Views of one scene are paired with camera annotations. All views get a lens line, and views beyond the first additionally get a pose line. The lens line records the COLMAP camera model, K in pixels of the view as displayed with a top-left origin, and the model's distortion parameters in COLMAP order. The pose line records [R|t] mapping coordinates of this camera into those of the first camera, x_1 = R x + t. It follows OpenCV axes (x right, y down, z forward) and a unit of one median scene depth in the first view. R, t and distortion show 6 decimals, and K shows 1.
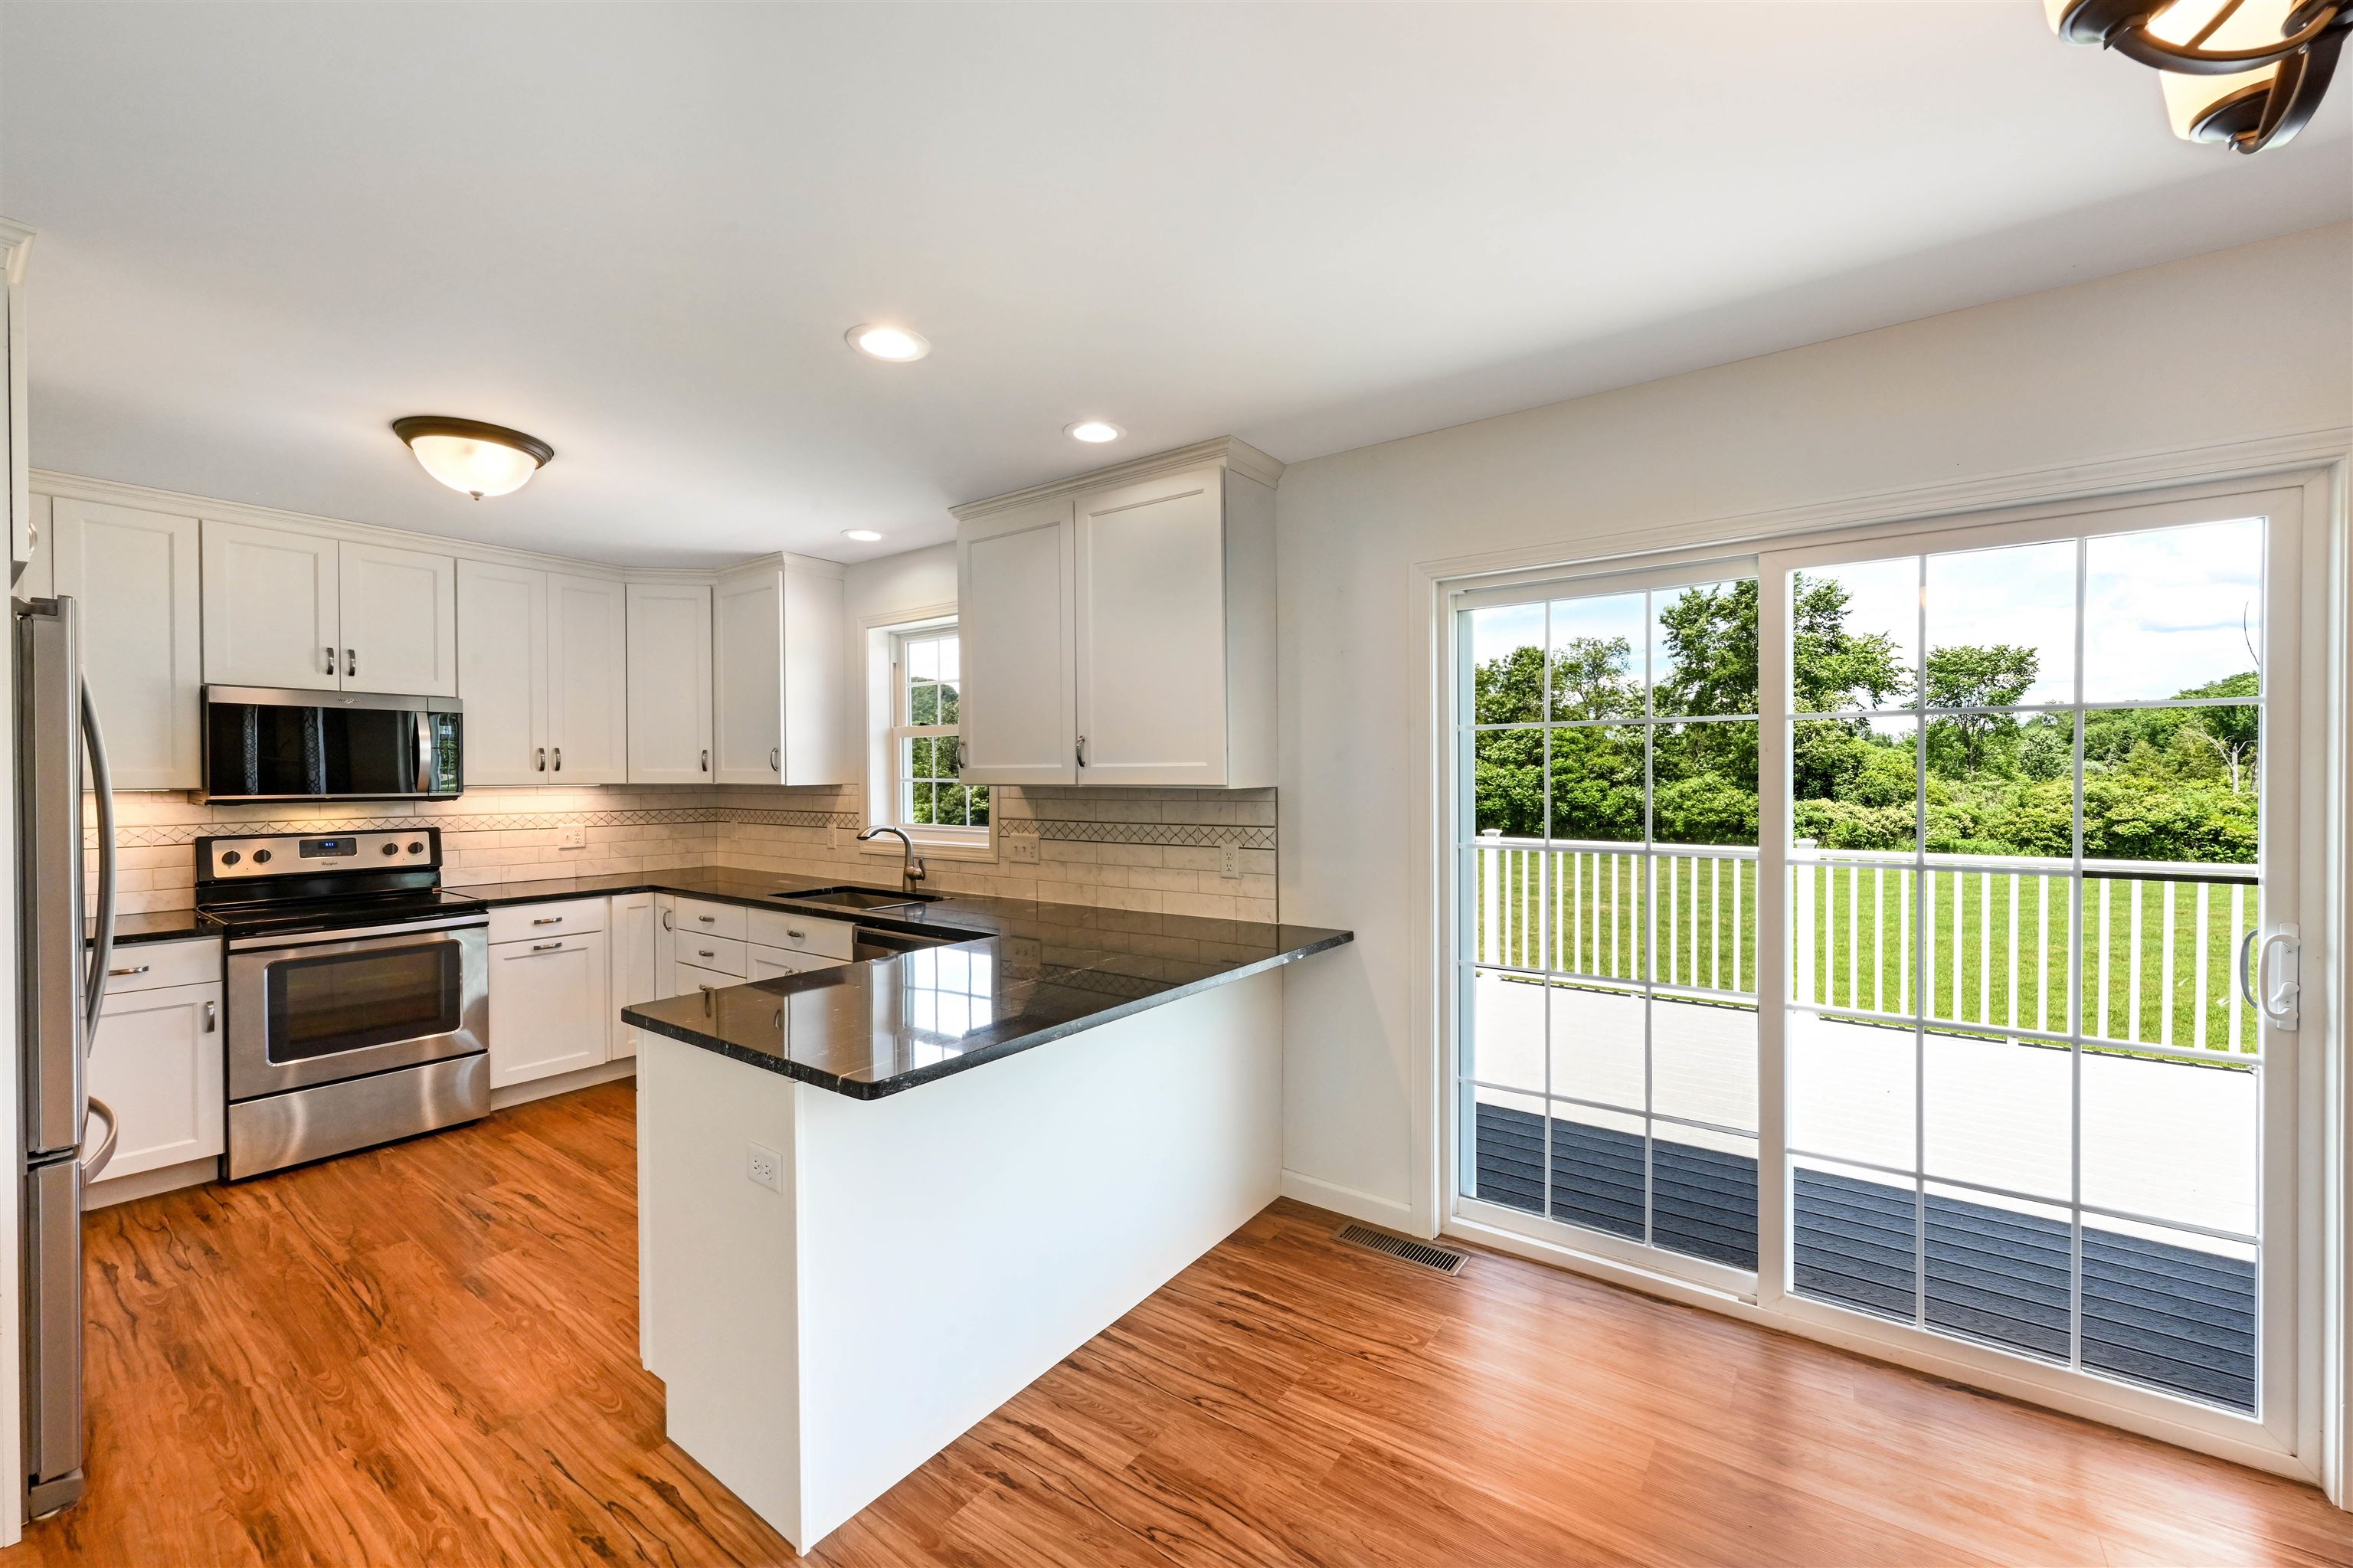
lens RADIAL K [[934.2, 0, 1185.2], [0, 934.2, 784.8], [0, 0, 1]] dist [-0.002871, -0.000035]
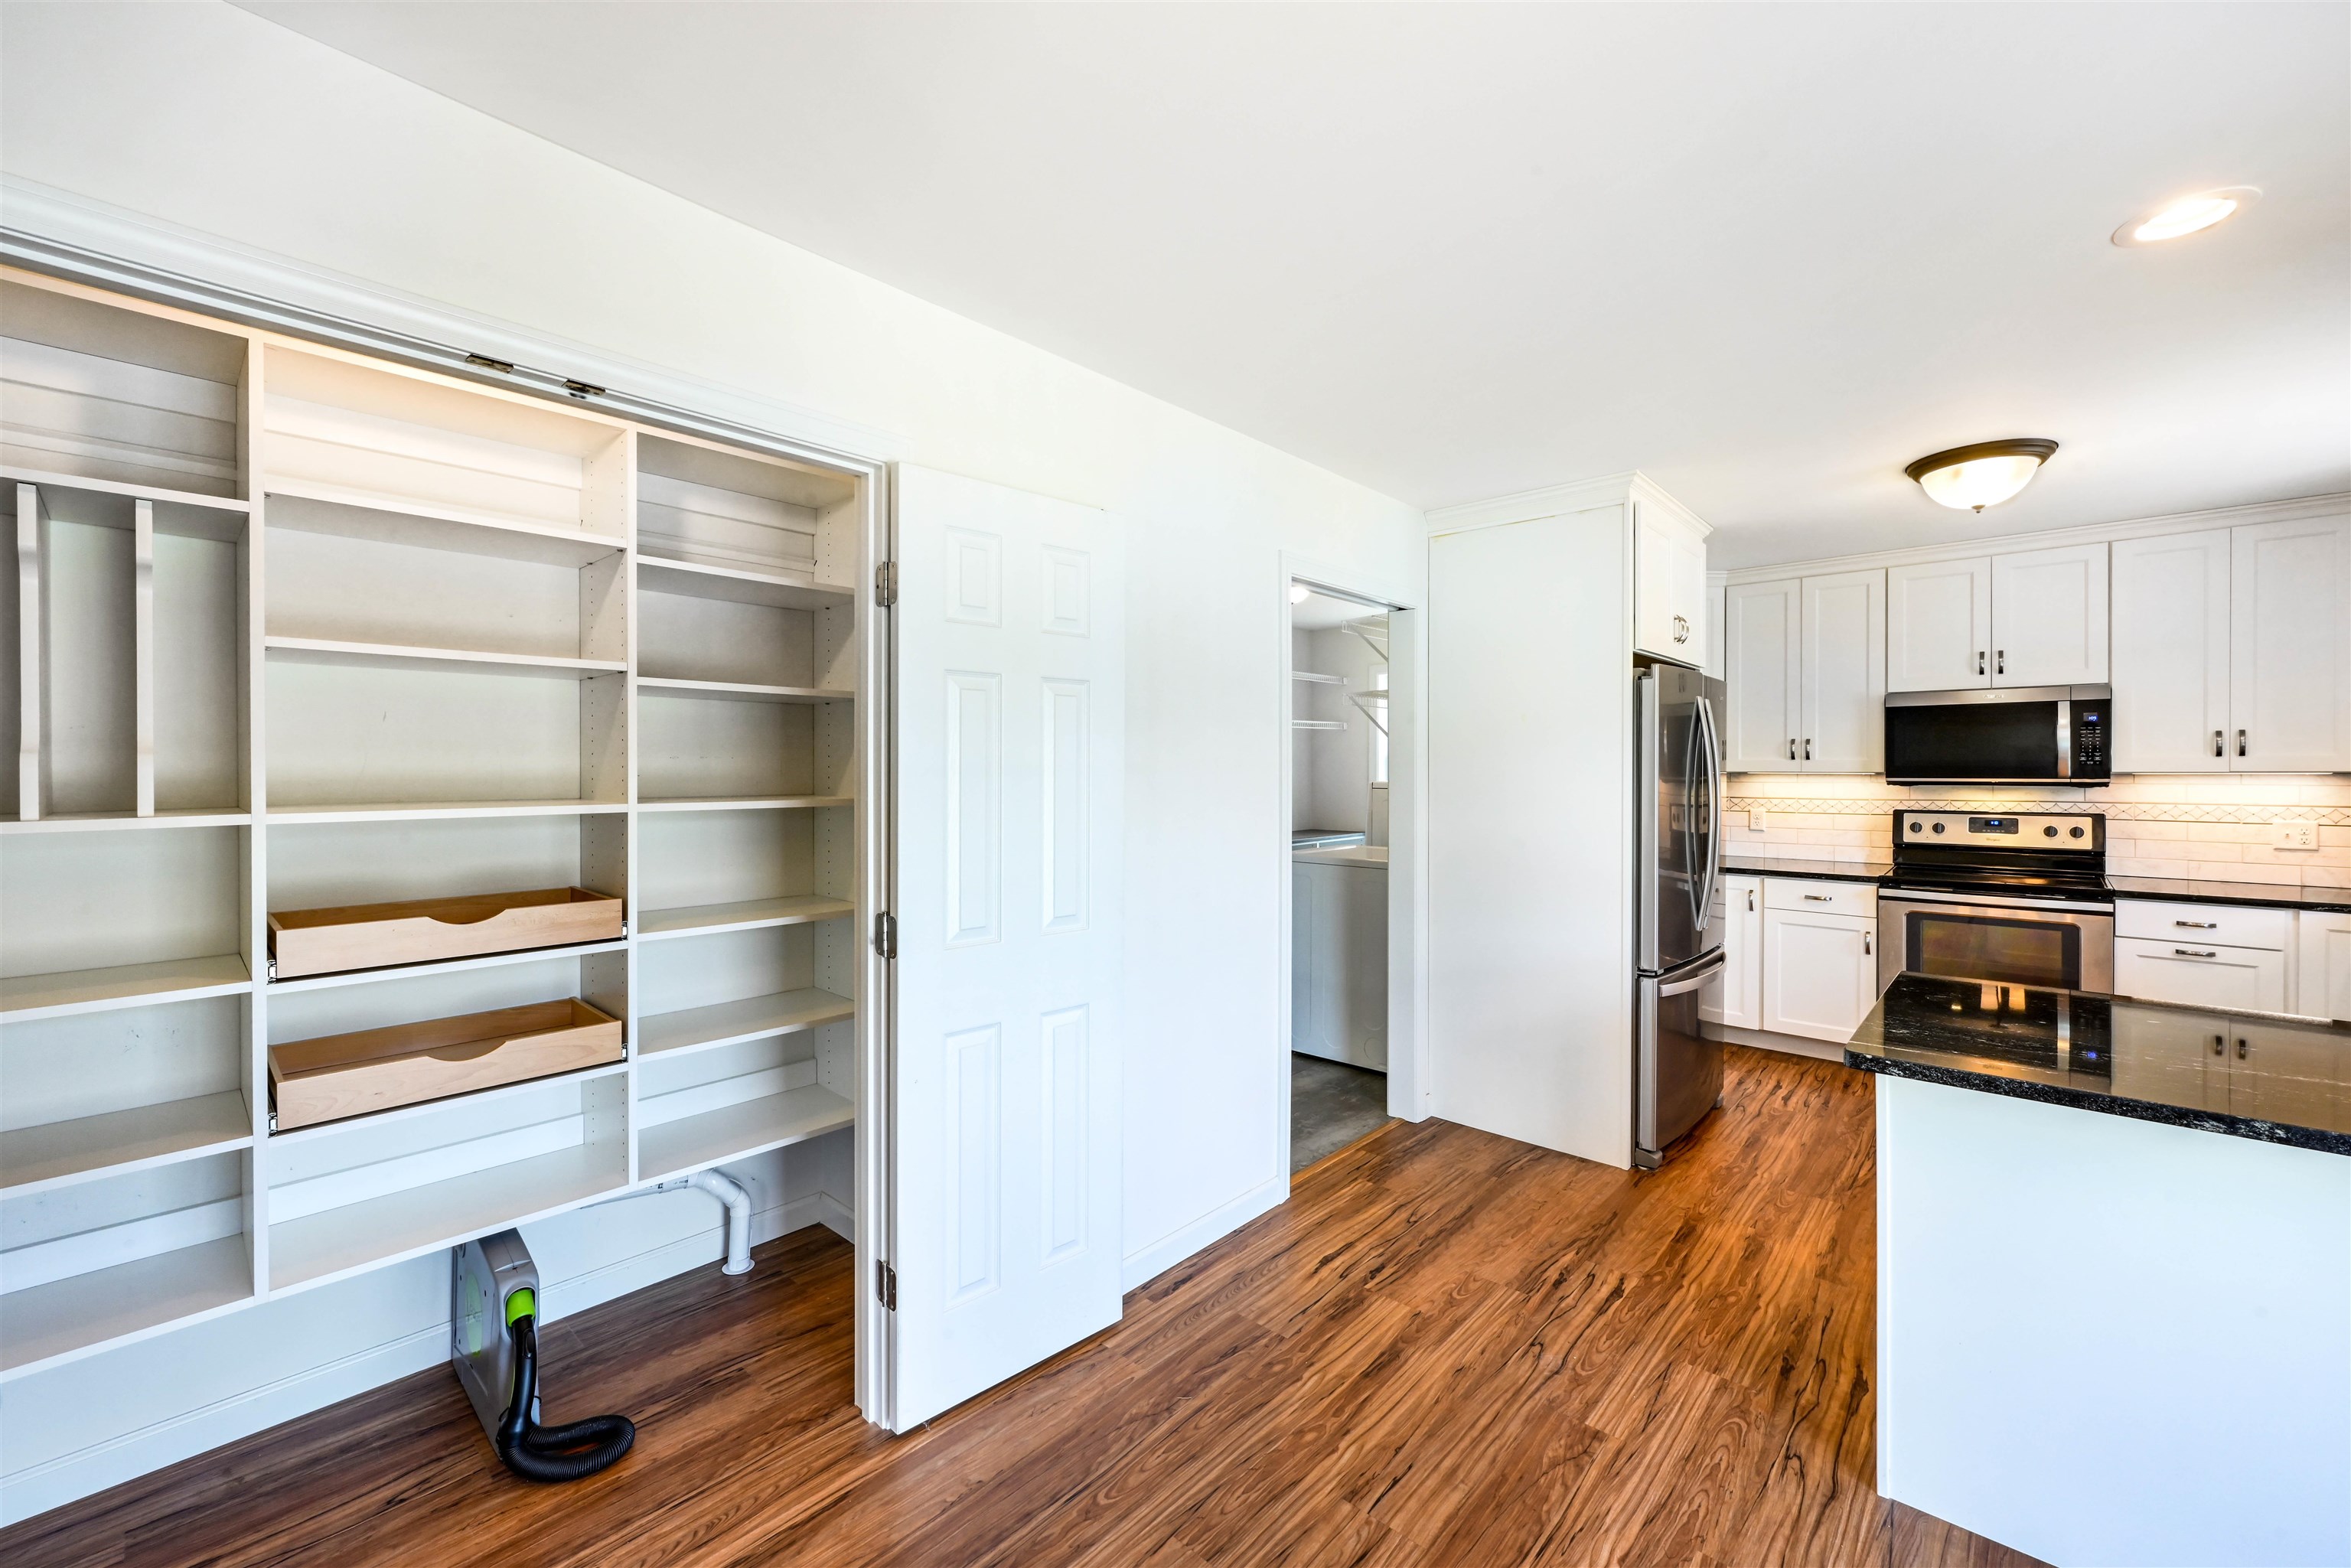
lens RADIAL K [[931.2, 0, 1177.1], [0, 931.2, 773.4], [0, 0, 1]] dist [-0.000529, -0.000013]
pose [[-0.123156, 0.011187, -0.992324, 0.392216], [-0.006527, 0.999906, 0.012083, -0.004090], [0.992366, 0.007965, -0.123071, 0.173310]]
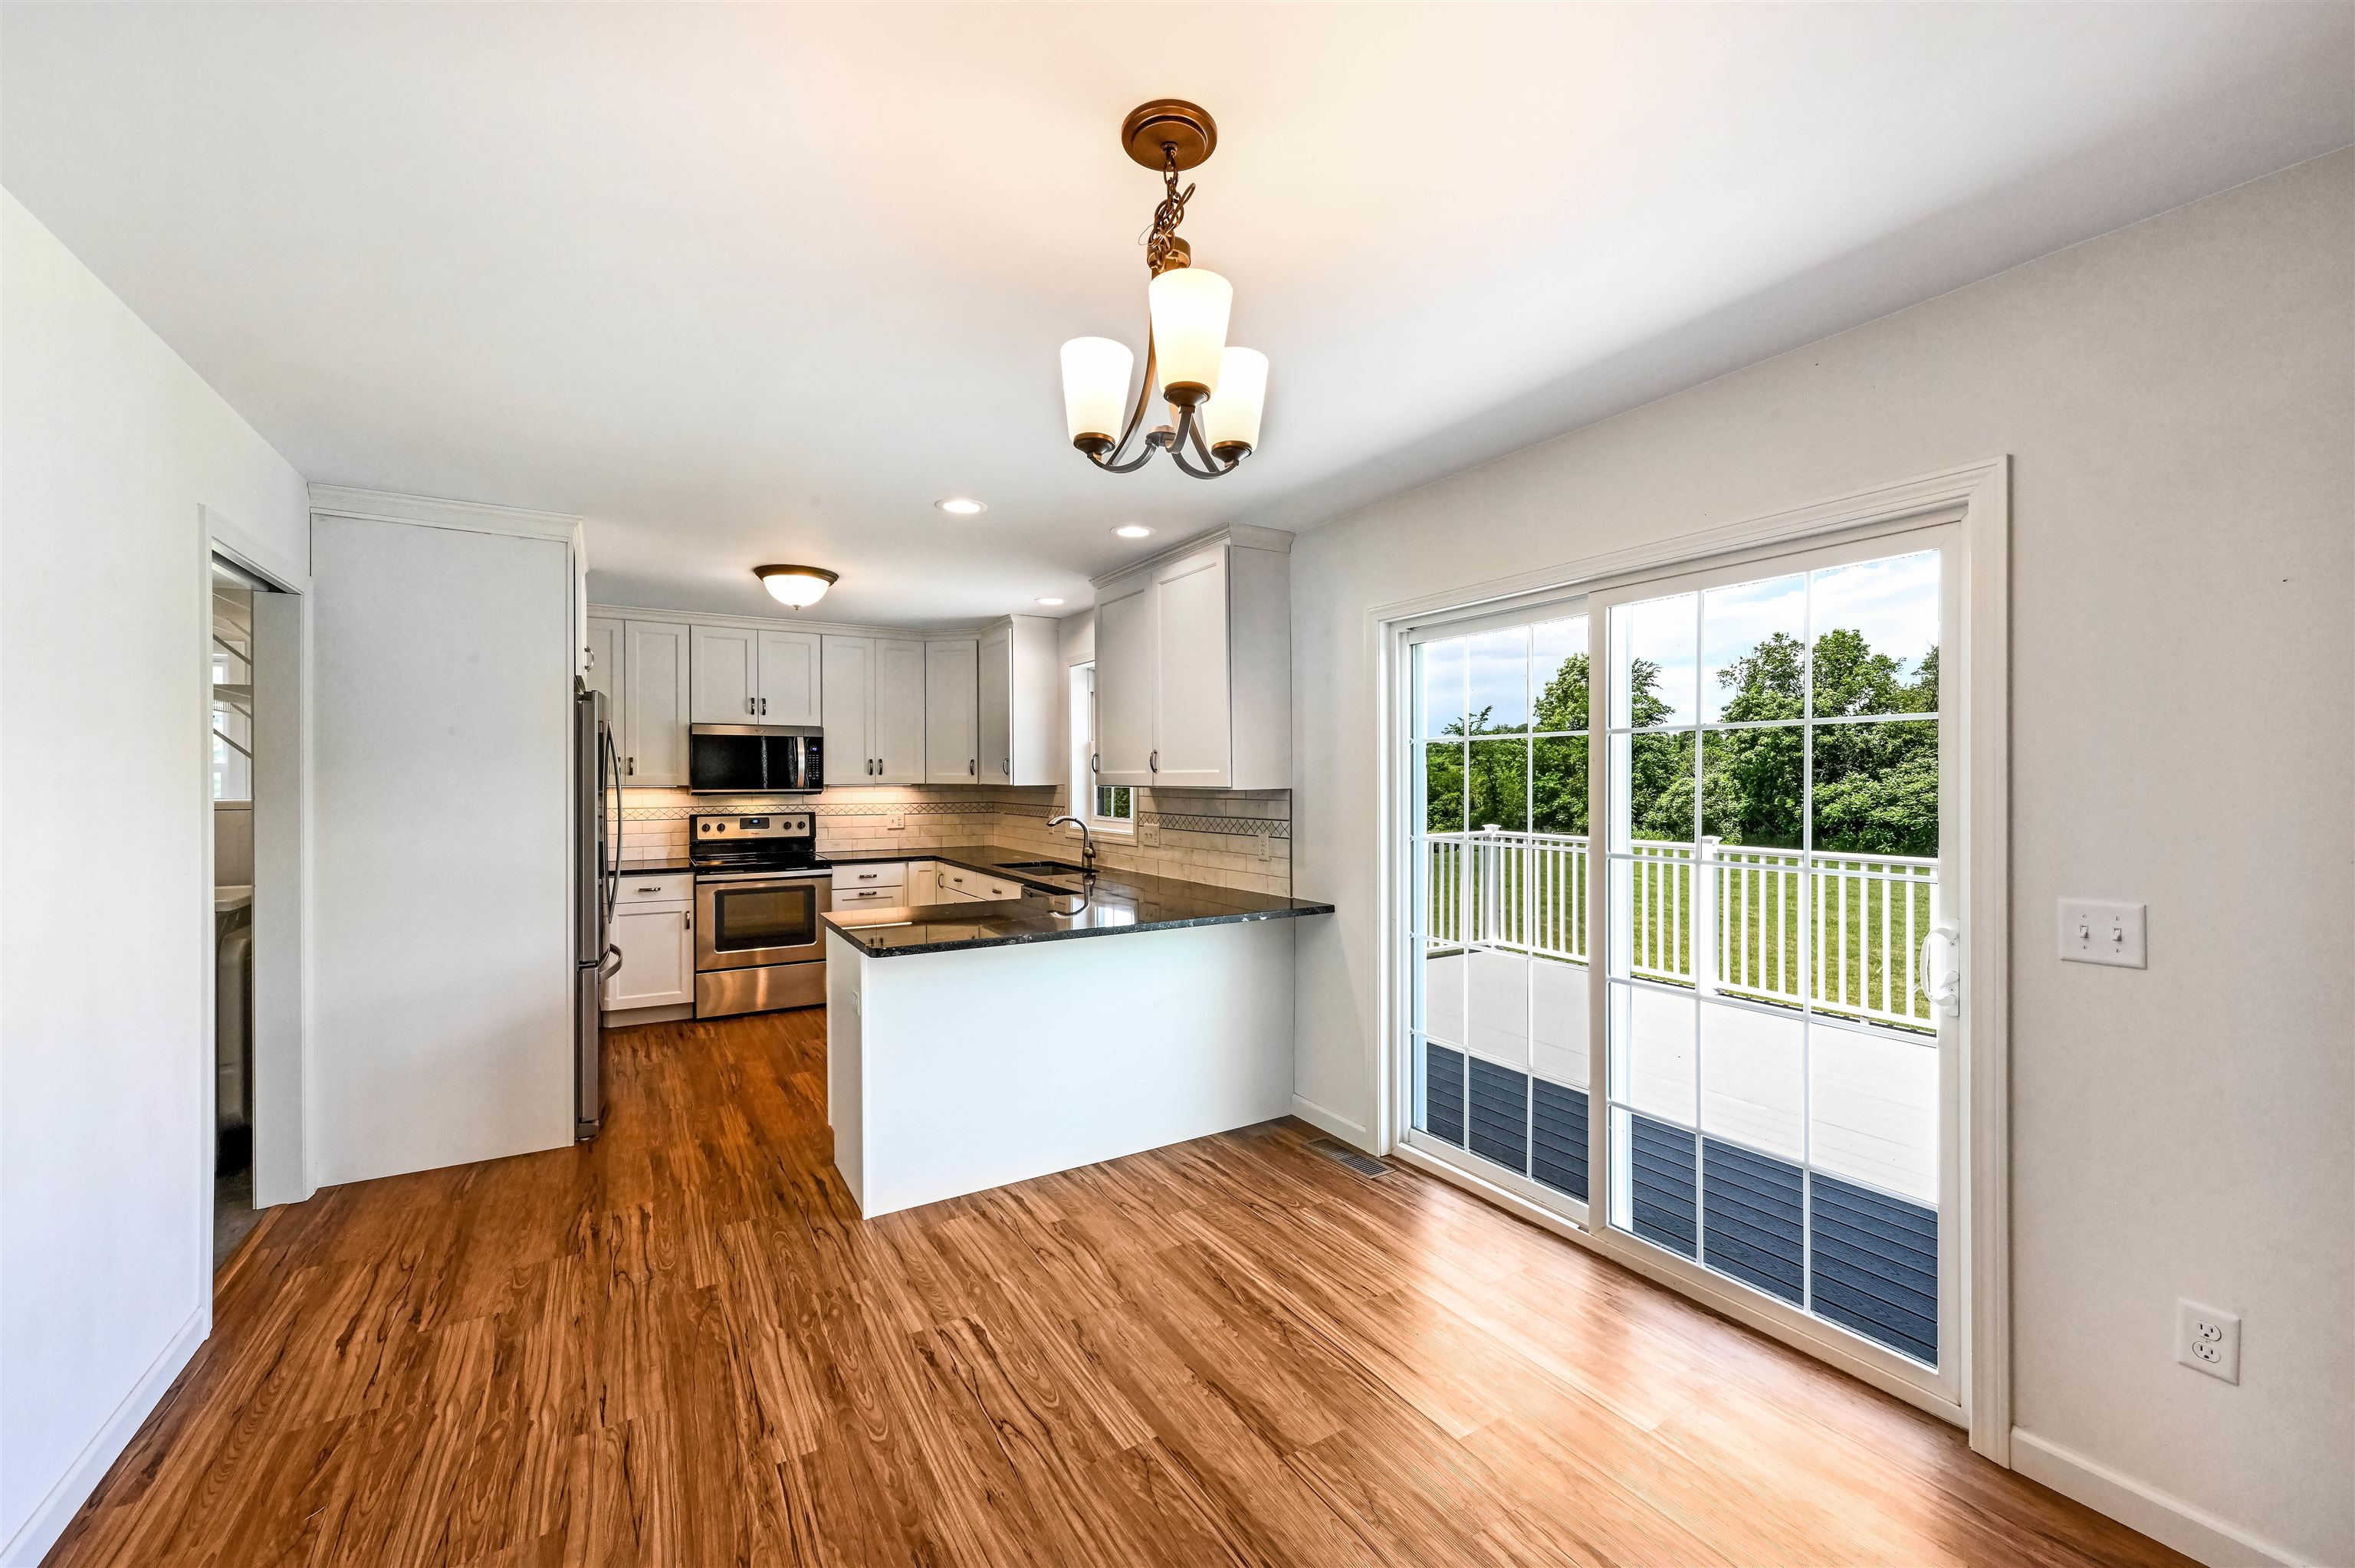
lens RADIAL K [[948.6, 0, 1180.0], [0, 948.6, 782.3], [0, 0, 1]] dist [-0.001049, -0.000236]
pose [[0.916451, 0.003953, -0.400127, 0.455746], [-0.005860, 0.999977, -0.003542, -0.001042], [0.400103, 0.005591, 0.916453, -0.222087]]
